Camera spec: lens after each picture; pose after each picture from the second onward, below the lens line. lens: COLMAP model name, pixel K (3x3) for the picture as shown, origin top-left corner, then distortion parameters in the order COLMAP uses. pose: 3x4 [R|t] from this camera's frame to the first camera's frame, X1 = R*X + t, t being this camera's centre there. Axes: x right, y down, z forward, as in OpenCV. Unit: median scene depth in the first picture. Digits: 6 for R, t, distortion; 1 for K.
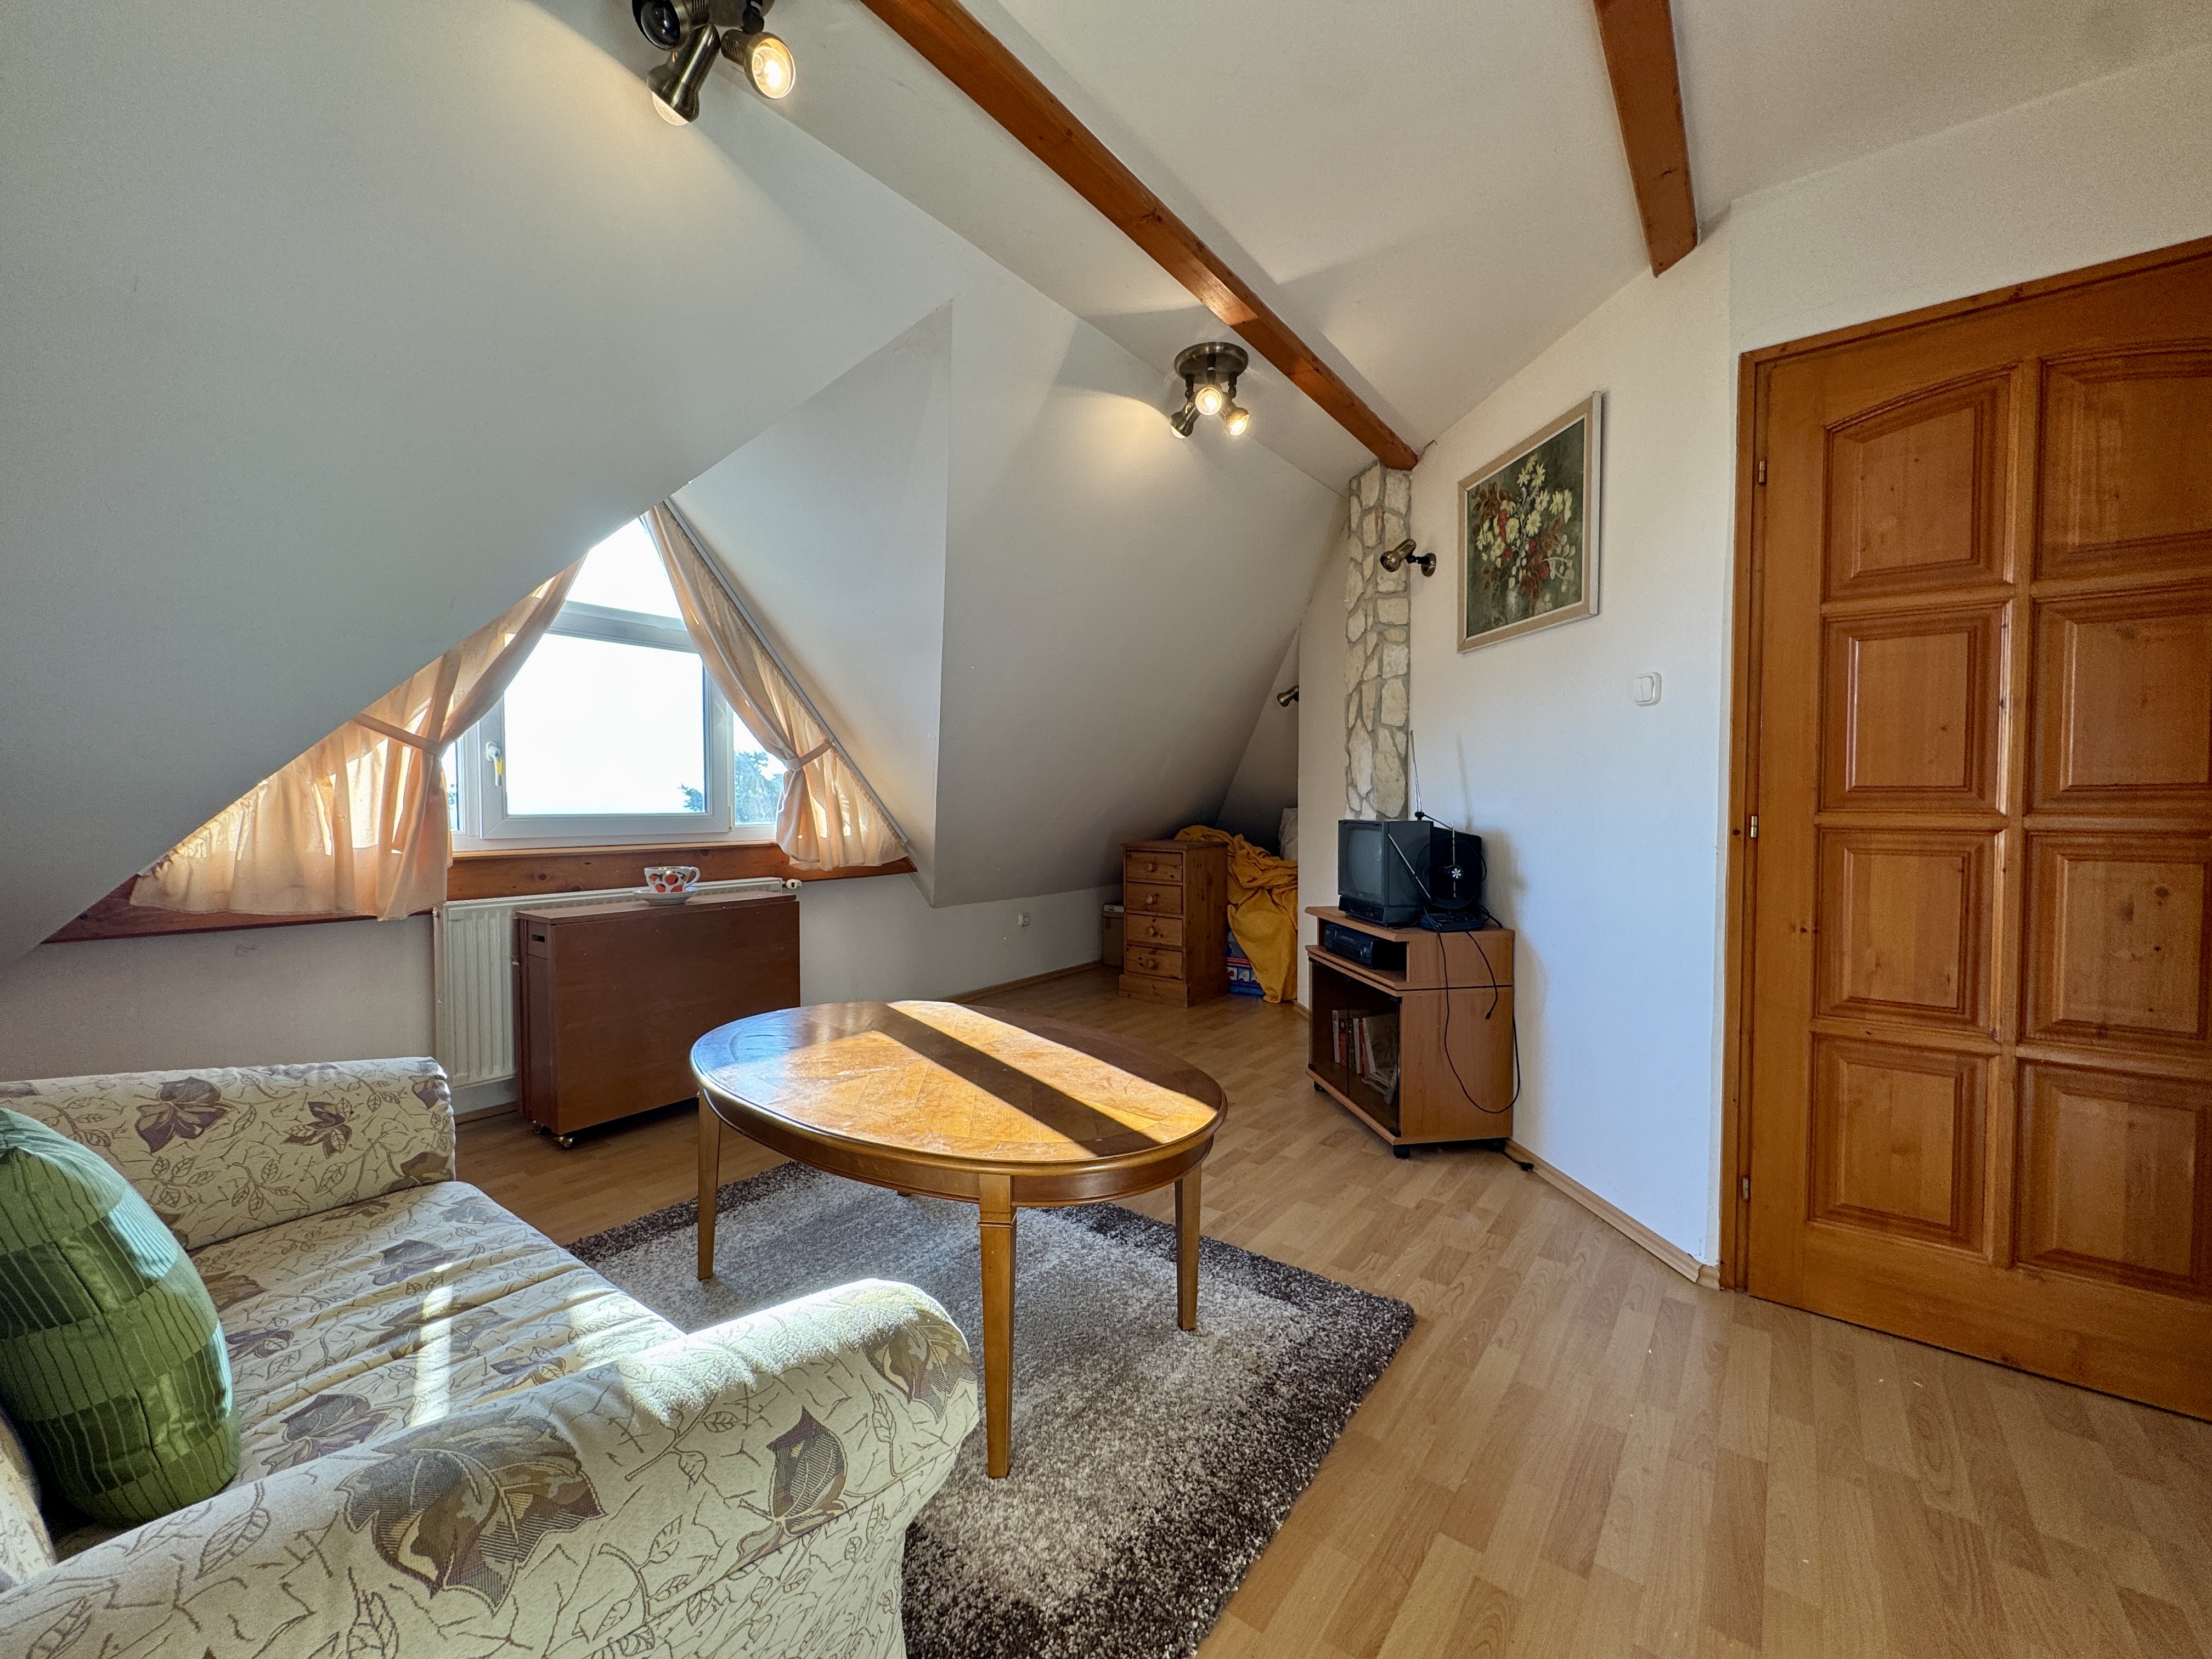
lens RADIAL K [[879.1, 0, 1103.4], [0, 879.1, 828.0], [0, 0, 1]] dist [-0.000882, -0.000189]
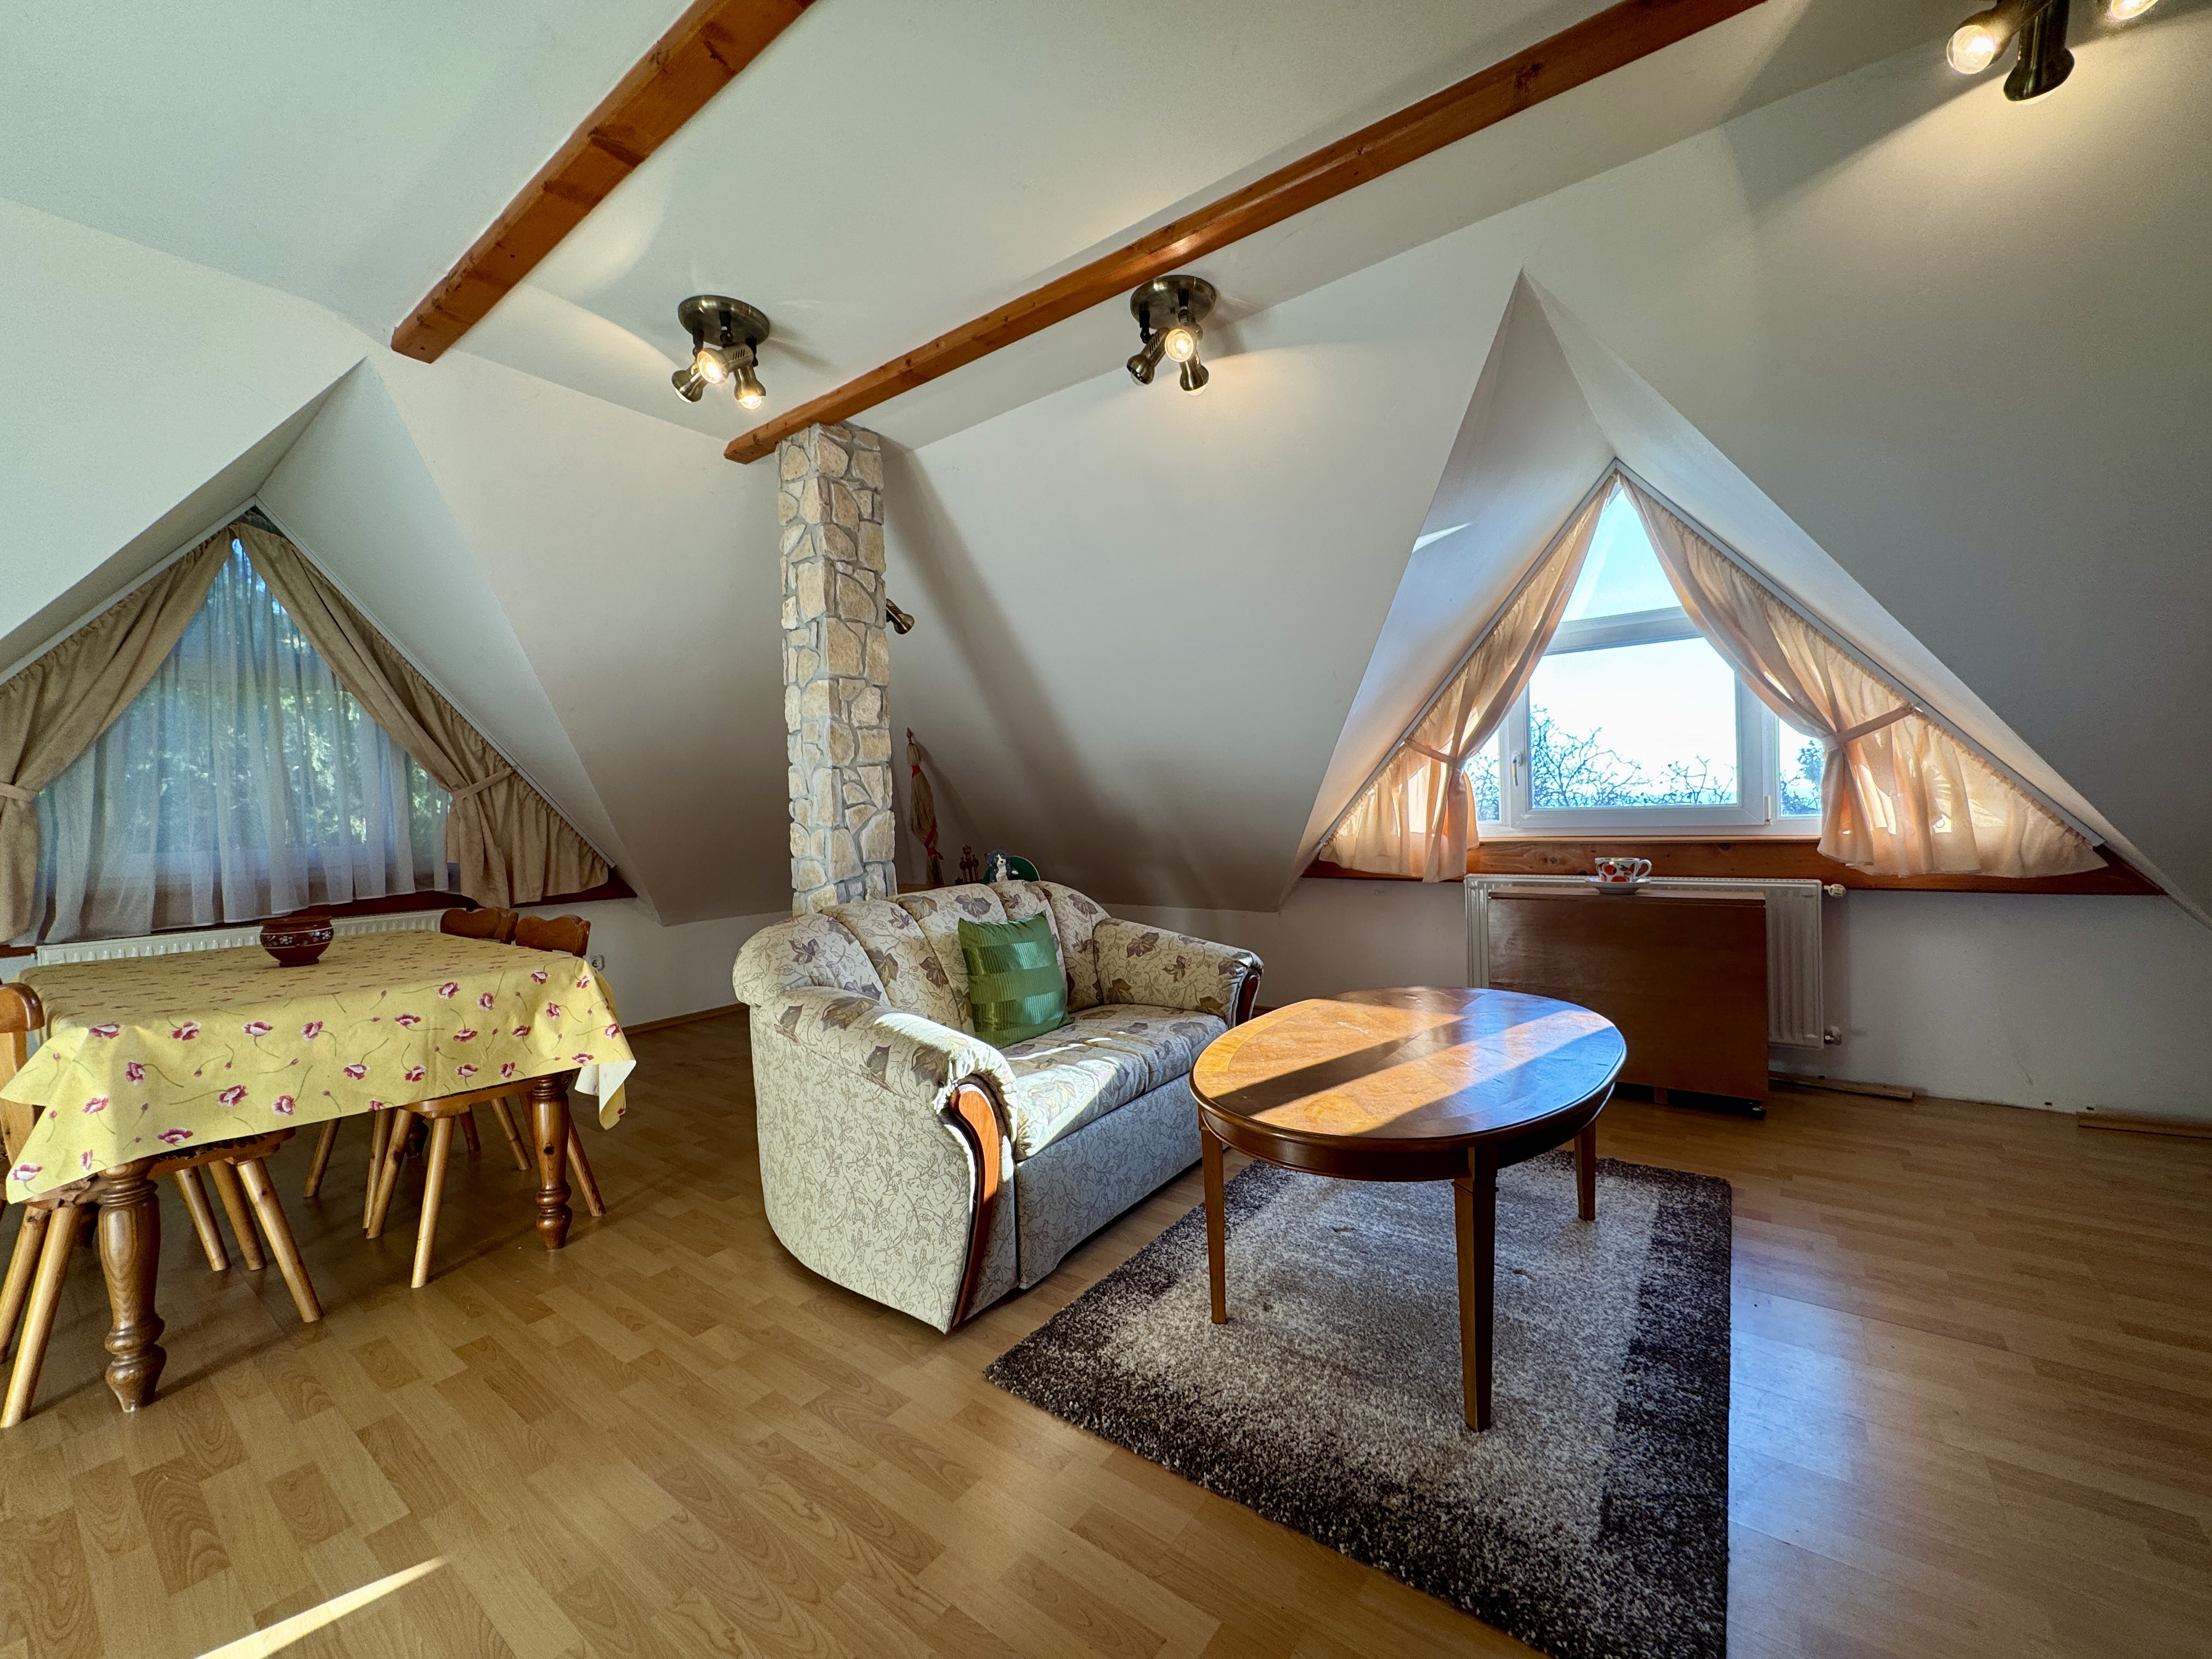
lens RADIAL K [[879.1, 0, 1103.4], [0, 879.1, 828.0], [0, 0, 1]] dist [-0.000882, -0.000189]
pose [[0.011867, 0.017495, -0.999777, 0.555525], [0.003736, 0.999839, 0.017541, -0.011928], [0.999923, -0.003943, 0.011799, 0.383999]]
